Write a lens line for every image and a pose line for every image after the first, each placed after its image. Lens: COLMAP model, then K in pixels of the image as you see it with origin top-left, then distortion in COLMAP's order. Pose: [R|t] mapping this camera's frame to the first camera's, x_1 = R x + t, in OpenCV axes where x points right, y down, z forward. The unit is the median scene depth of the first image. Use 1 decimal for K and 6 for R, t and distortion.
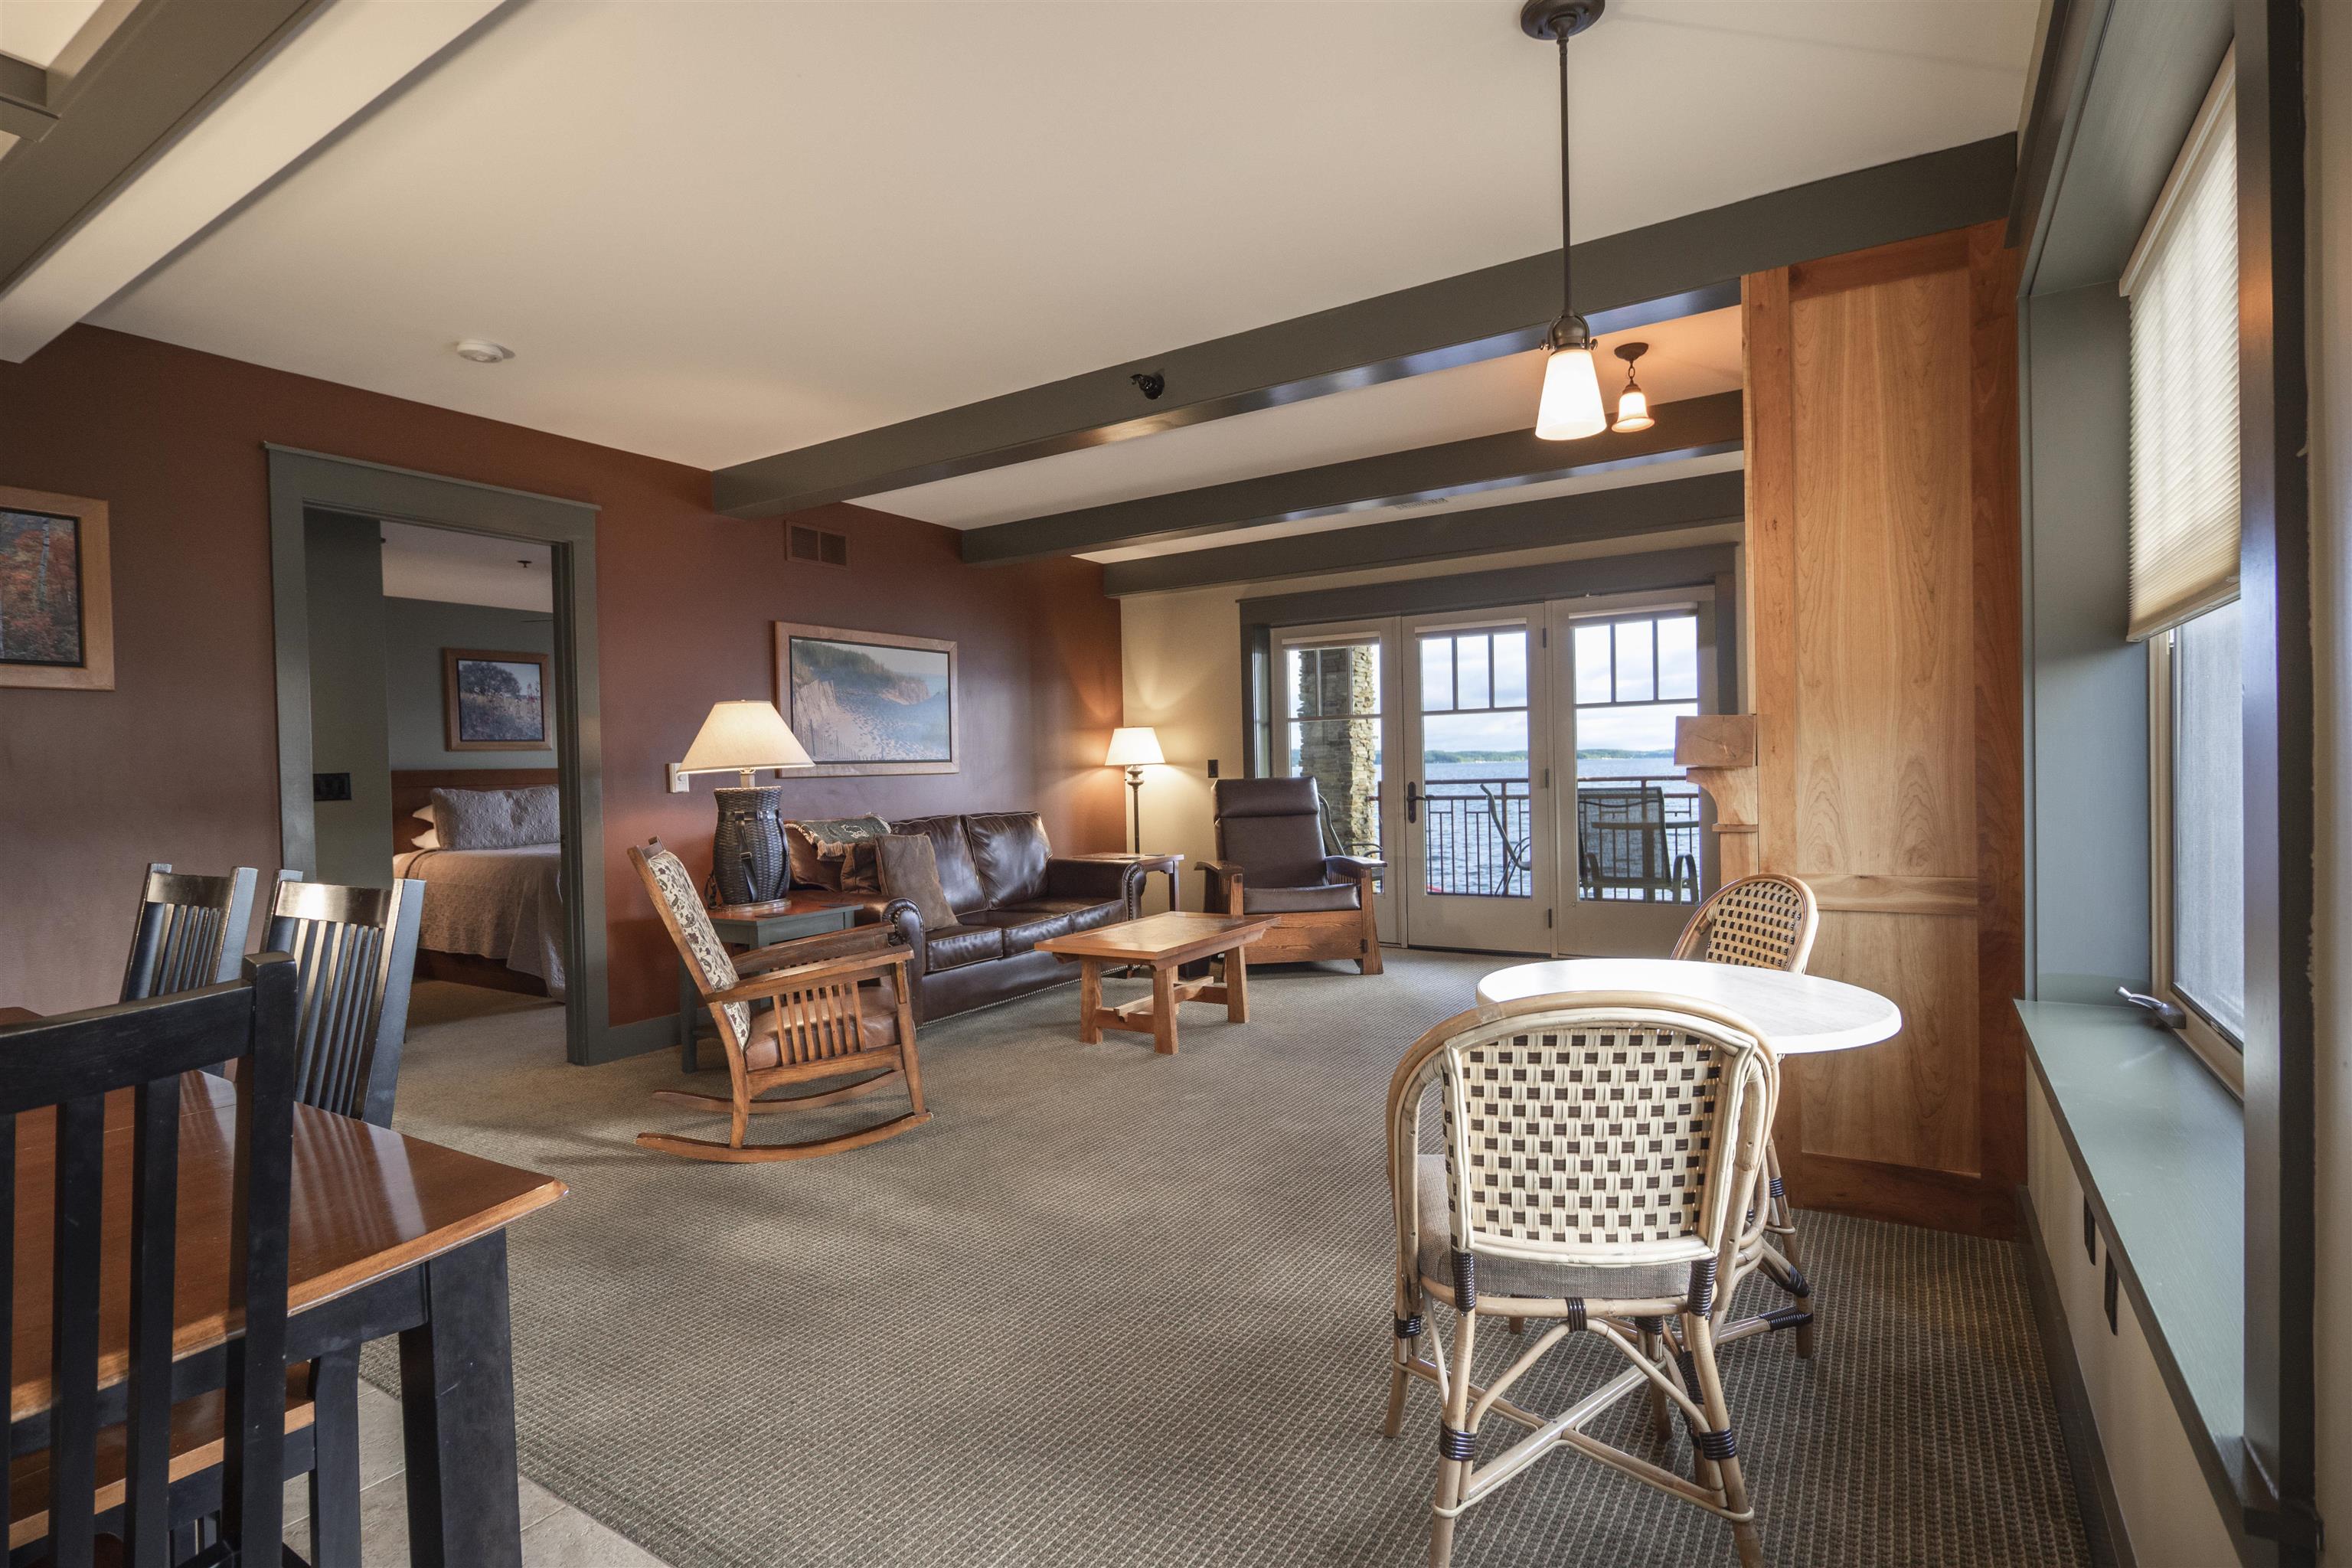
lens RADIAL K [[1135.3, 0, 1191.2], [0, 1135.3, 783.3], [0, 0, 1]] dist [-0.002223, -0.001598]
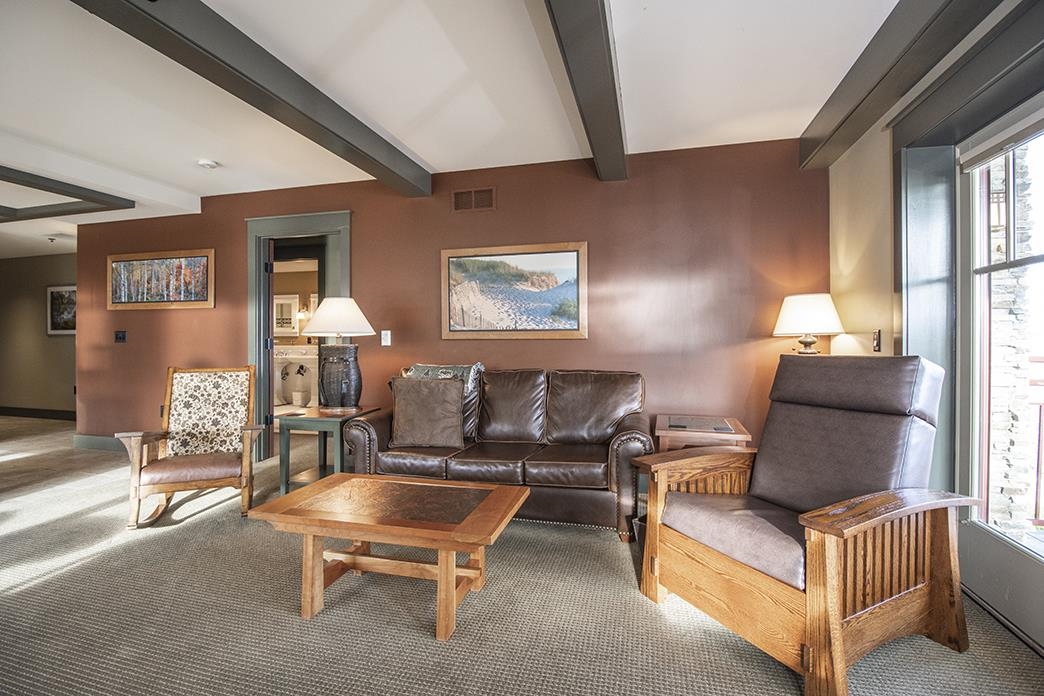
lens RADIAL K [[503.9, 0, 516.1], [0, 503.9, 348.0], [0, 0, 1]] dist [-0.002223, -0.001598]
pose [[0.279134, 0.026563, -0.959885, 0.383632], [-0.021921, 0.999533, 0.021286, -0.010804], [0.960002, 0.015100, 0.279586, 0.839648]]
